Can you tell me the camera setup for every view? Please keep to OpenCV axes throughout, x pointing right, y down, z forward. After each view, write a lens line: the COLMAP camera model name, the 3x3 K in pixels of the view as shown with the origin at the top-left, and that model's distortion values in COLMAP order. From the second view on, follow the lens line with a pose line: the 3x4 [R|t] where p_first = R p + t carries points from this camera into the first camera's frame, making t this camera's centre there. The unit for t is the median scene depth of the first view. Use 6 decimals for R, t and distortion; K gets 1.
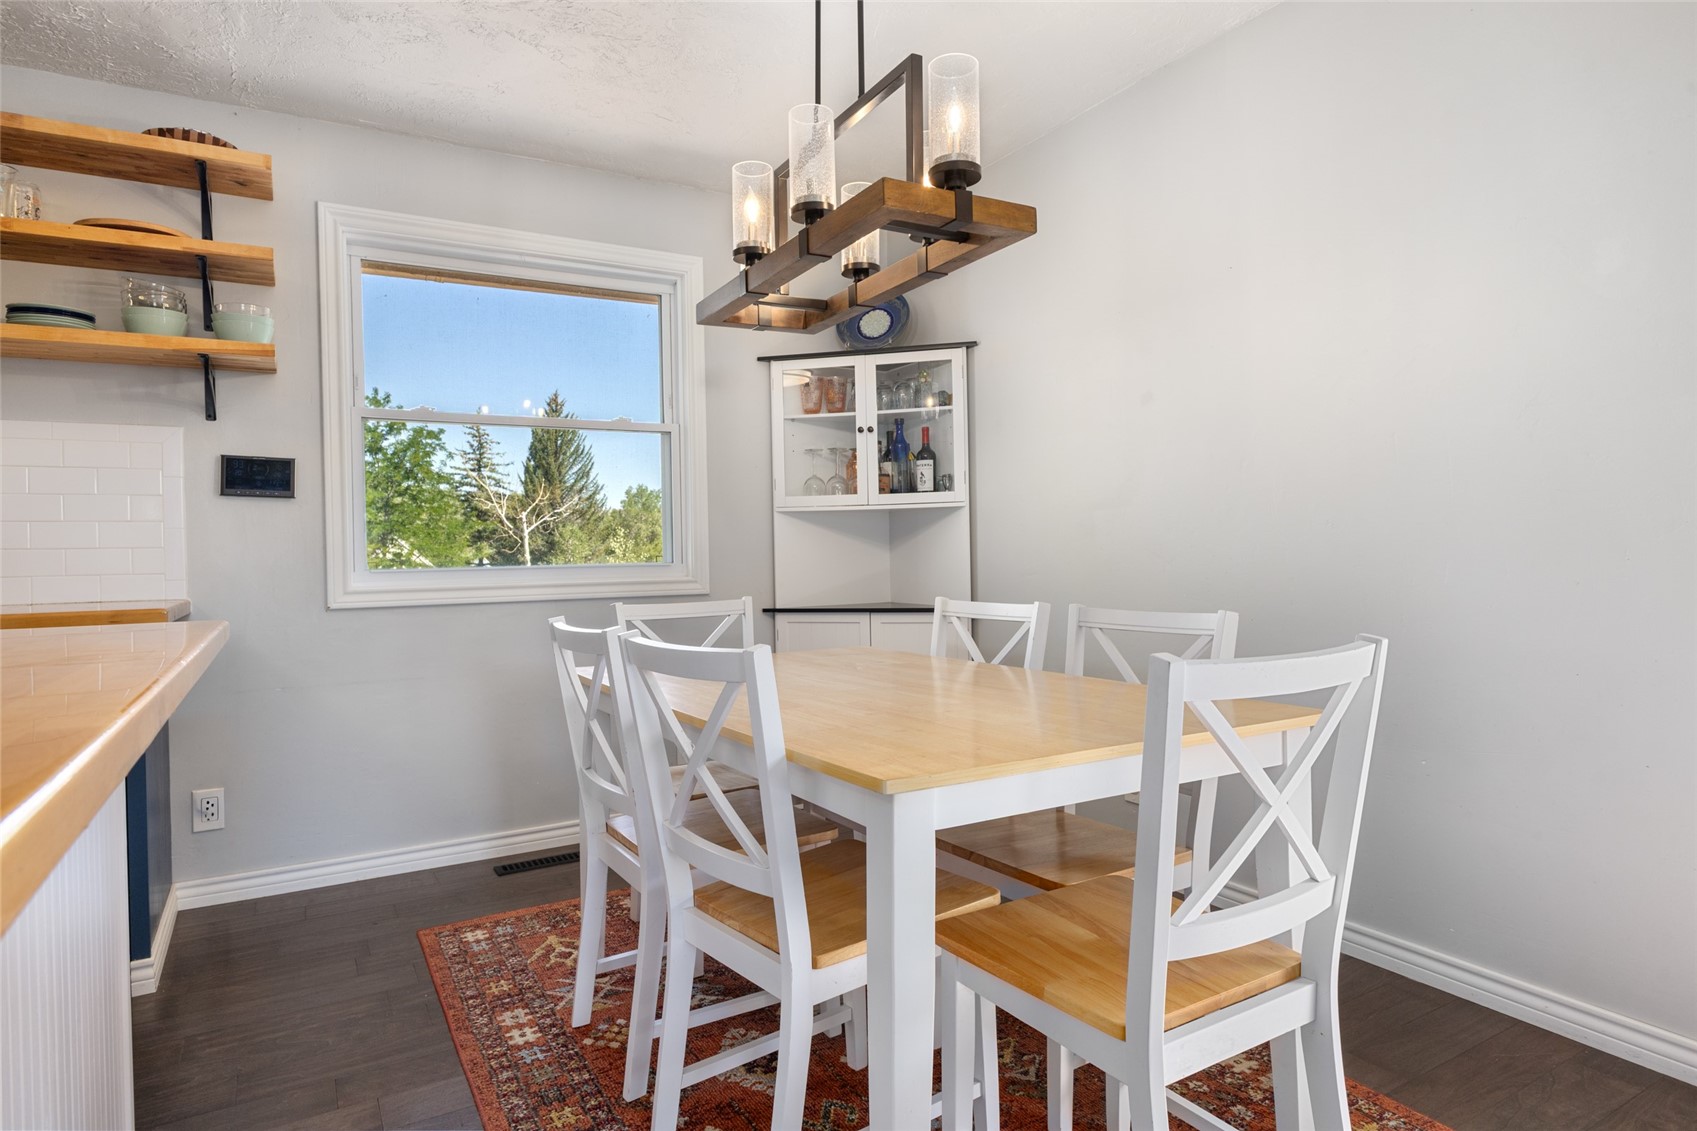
lens RADIAL K [[958.2, 0, 878.0], [0, 958.2, 570.3], [0, 0, 1]] dist [-0.024868, -0.000812]
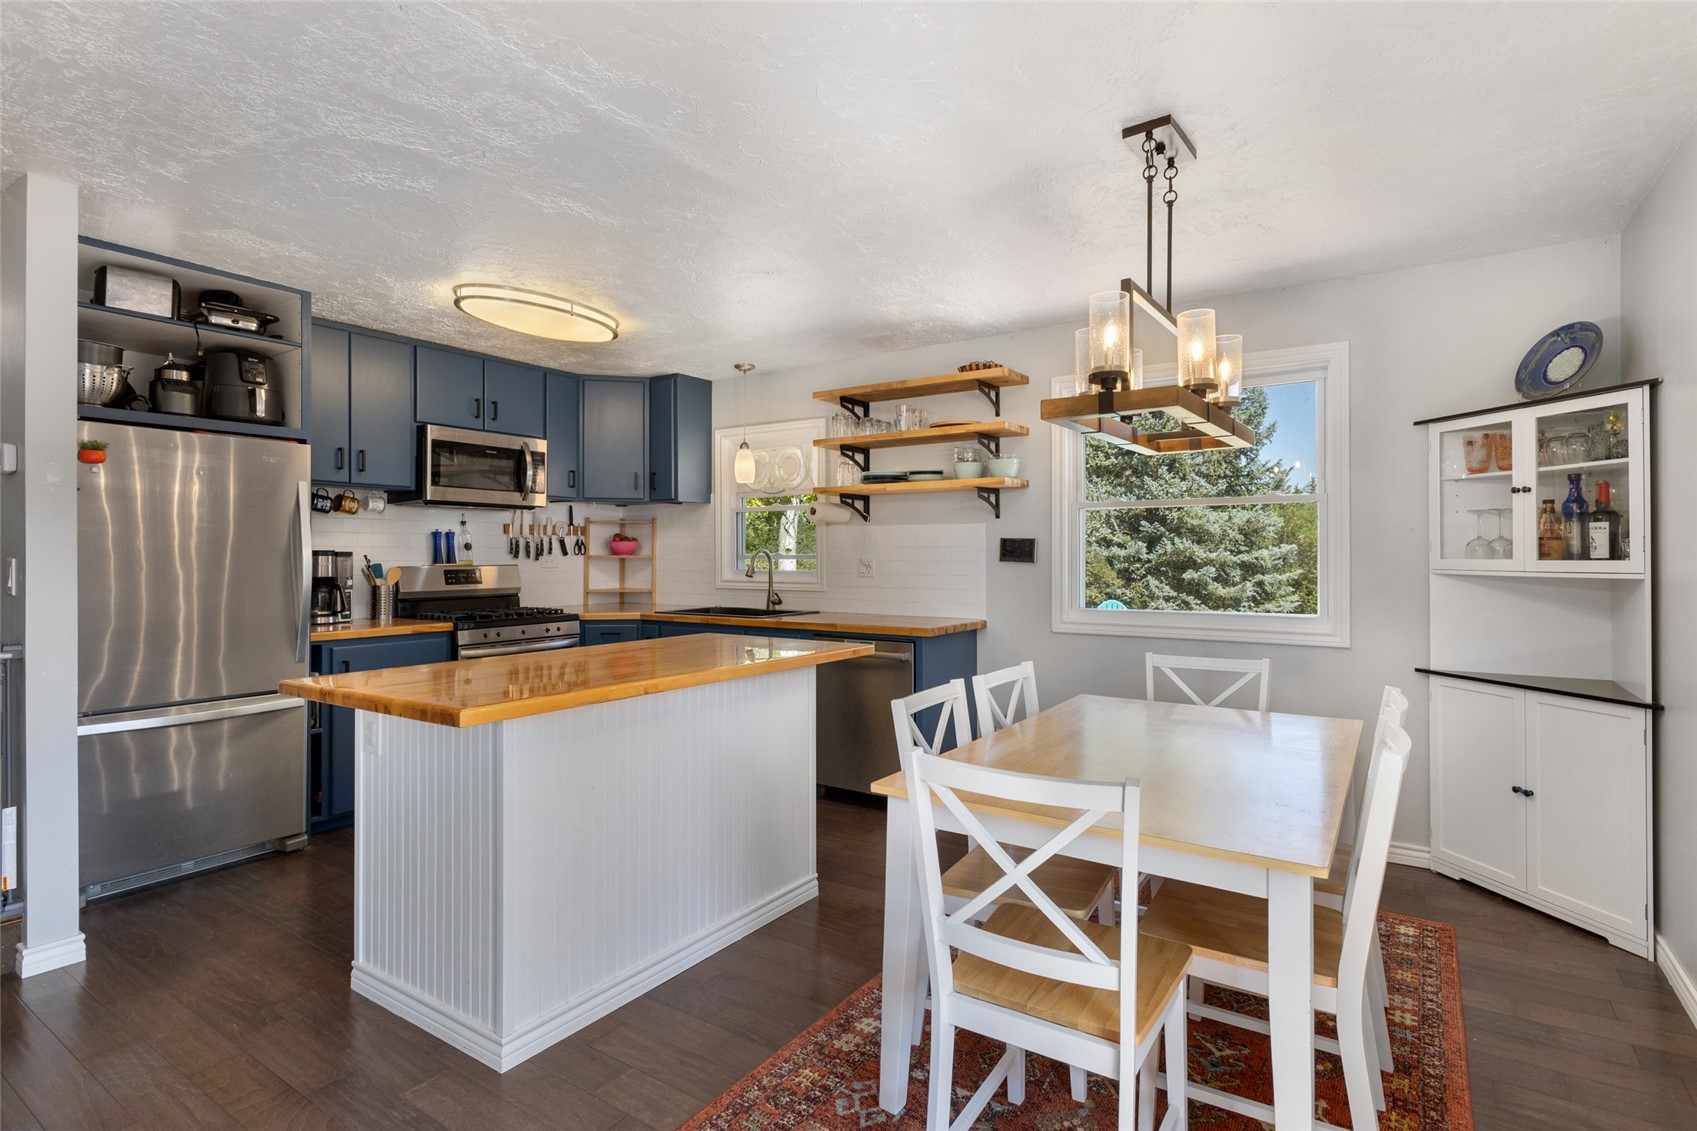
lens RADIAL K [[845.9, 0, 849.2], [0, 845.9, 549.8], [0, 0, 1]] dist [0.021548, 0.000090]
pose [[0.413753, 0.014845, -0.910268, 0.469229], [-0.023198, 0.999714, 0.005759, -0.079182], [0.910094, 0.018733, 0.413979, 0.075715]]
